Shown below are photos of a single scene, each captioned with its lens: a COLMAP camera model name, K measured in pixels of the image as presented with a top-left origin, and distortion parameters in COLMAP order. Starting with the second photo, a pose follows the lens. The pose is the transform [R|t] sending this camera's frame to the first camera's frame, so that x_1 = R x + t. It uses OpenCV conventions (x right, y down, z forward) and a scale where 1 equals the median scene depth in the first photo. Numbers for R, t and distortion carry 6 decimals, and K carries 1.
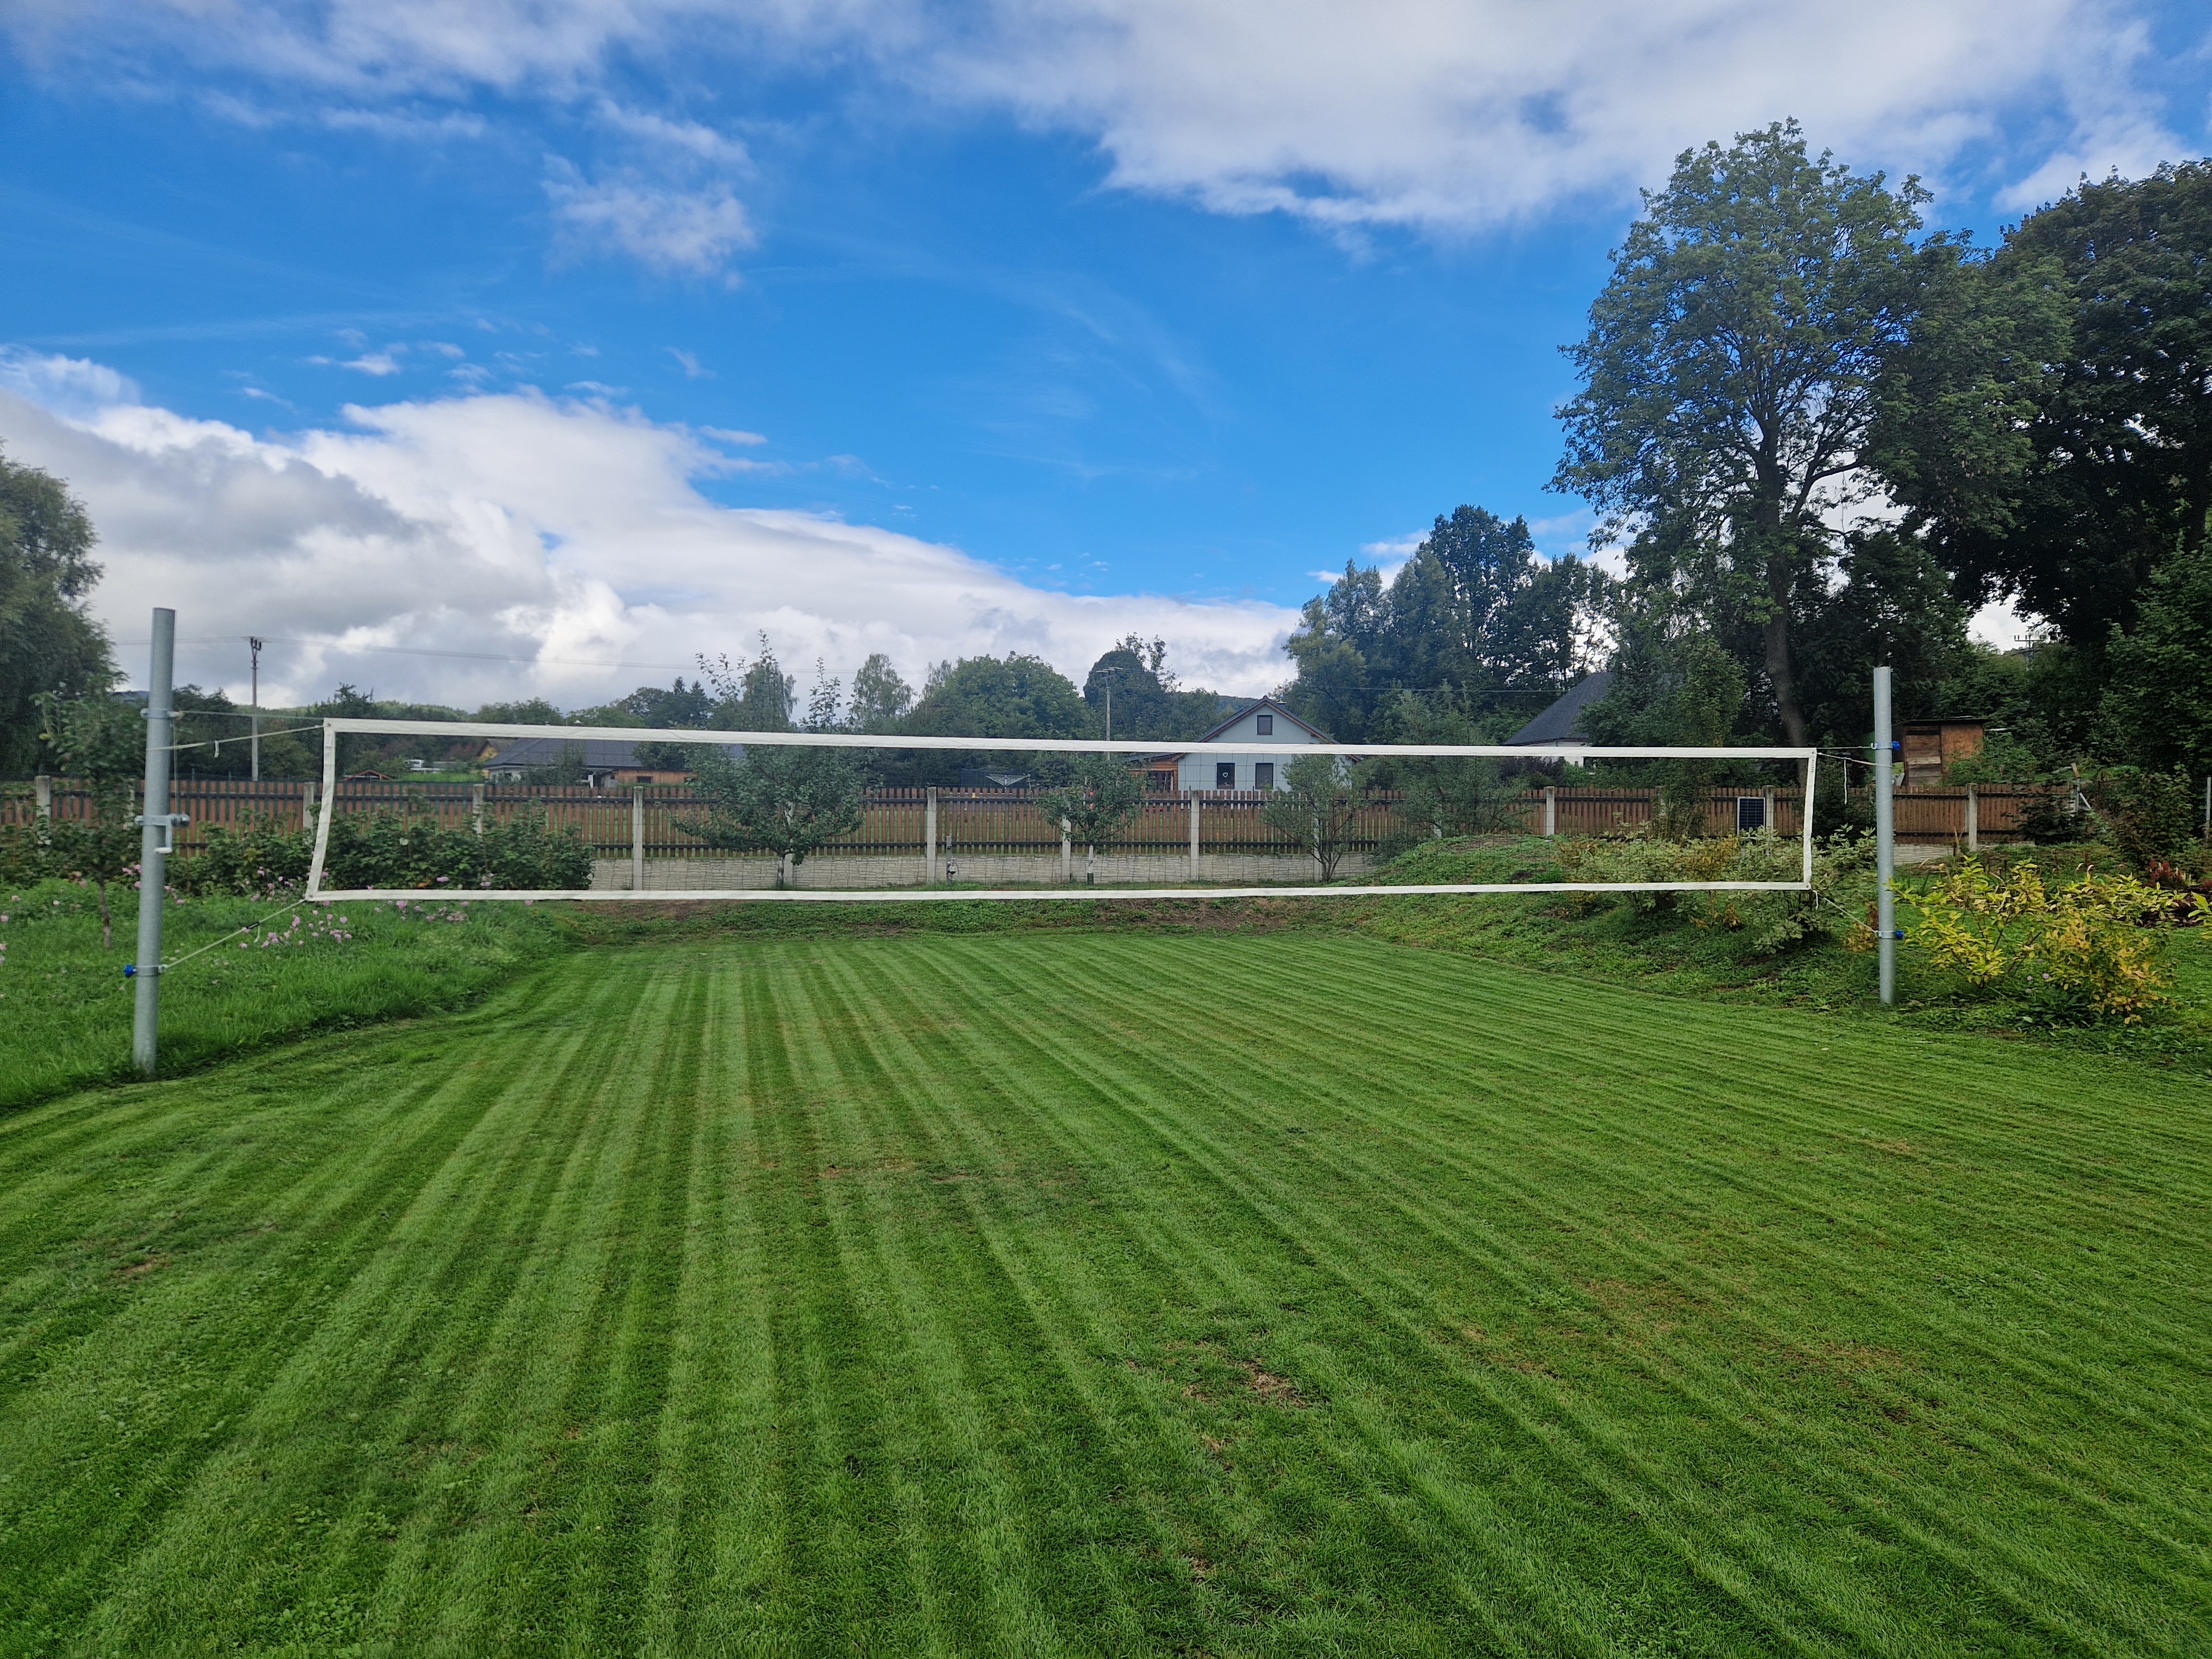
lens RADIAL K [[1428.2, 0, 1117.4], [0, 1428.2, 840.9], [0, 0, 1]] dist [-0.011208, -0.003326]
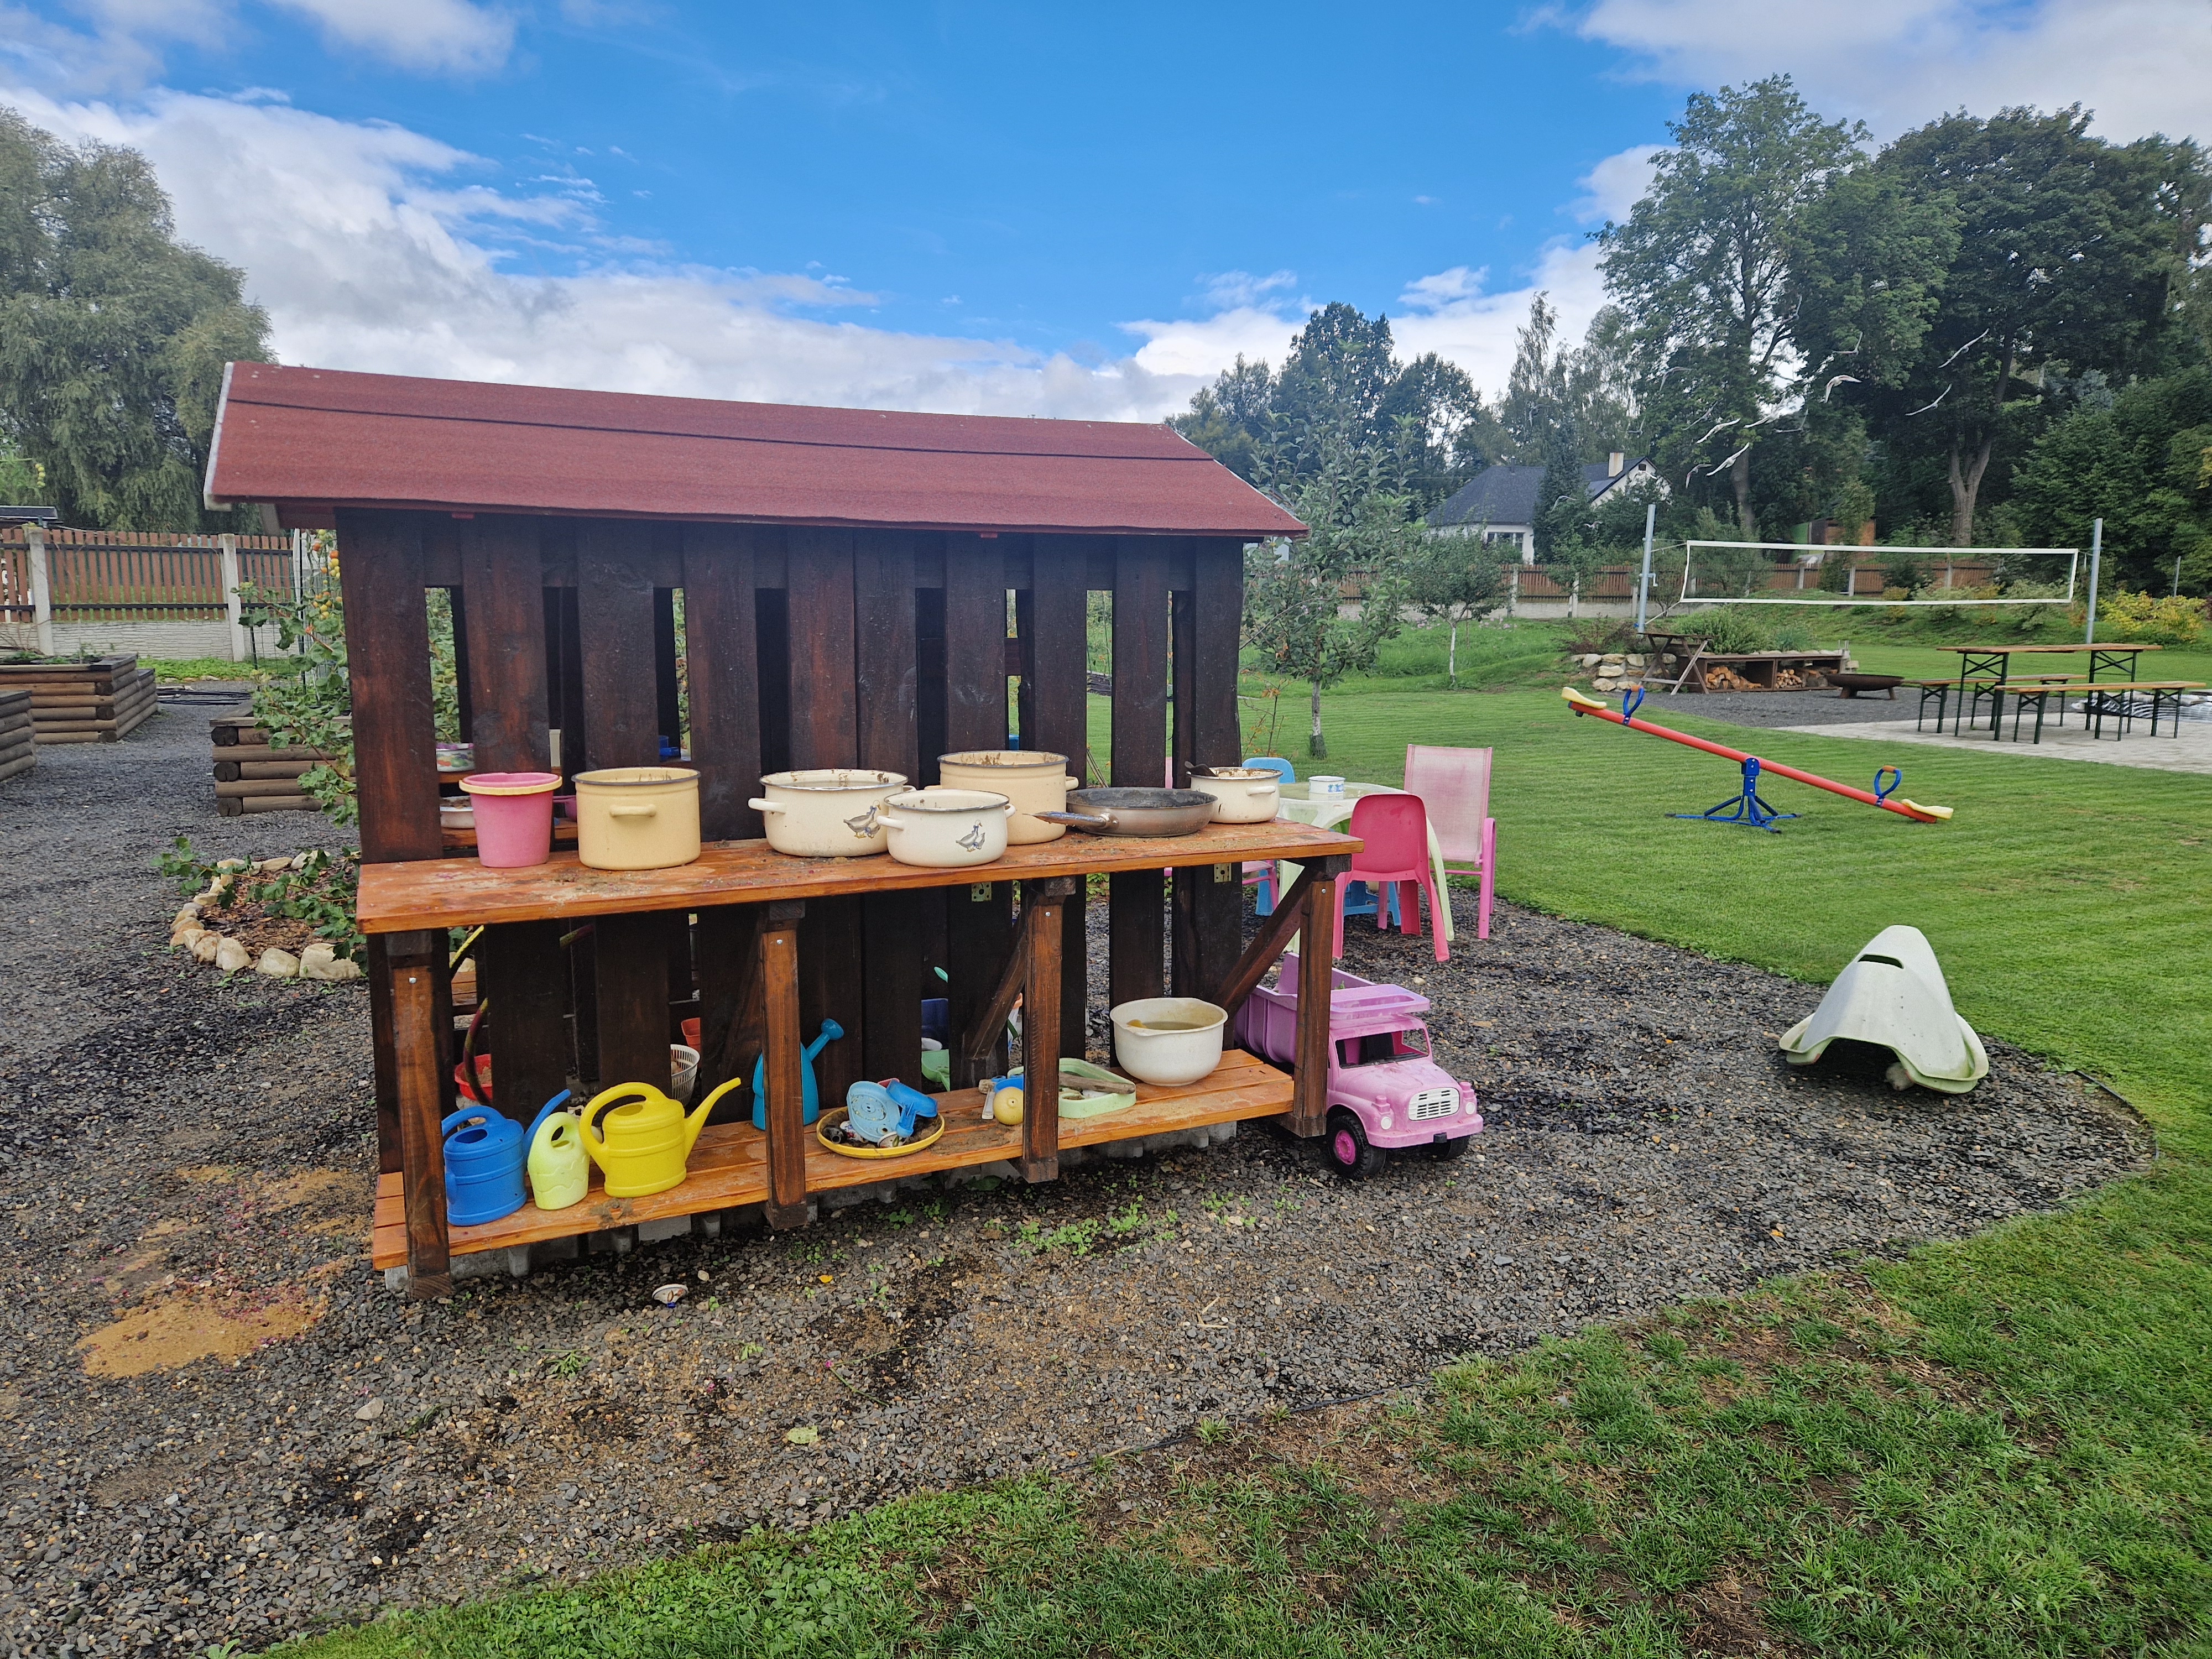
lens RADIAL K [[1428.2, 0, 1101.7], [0, 1428.2, 815.0], [0, 0, 1]] dist [-0.011208, -0.003326]
pose [[0.985346, -0.029507, 0.167995, -0.112748], [0.006144, 0.990424, 0.137923, 0.003150], [-0.170456, -0.134870, 0.976092, -0.086418]]
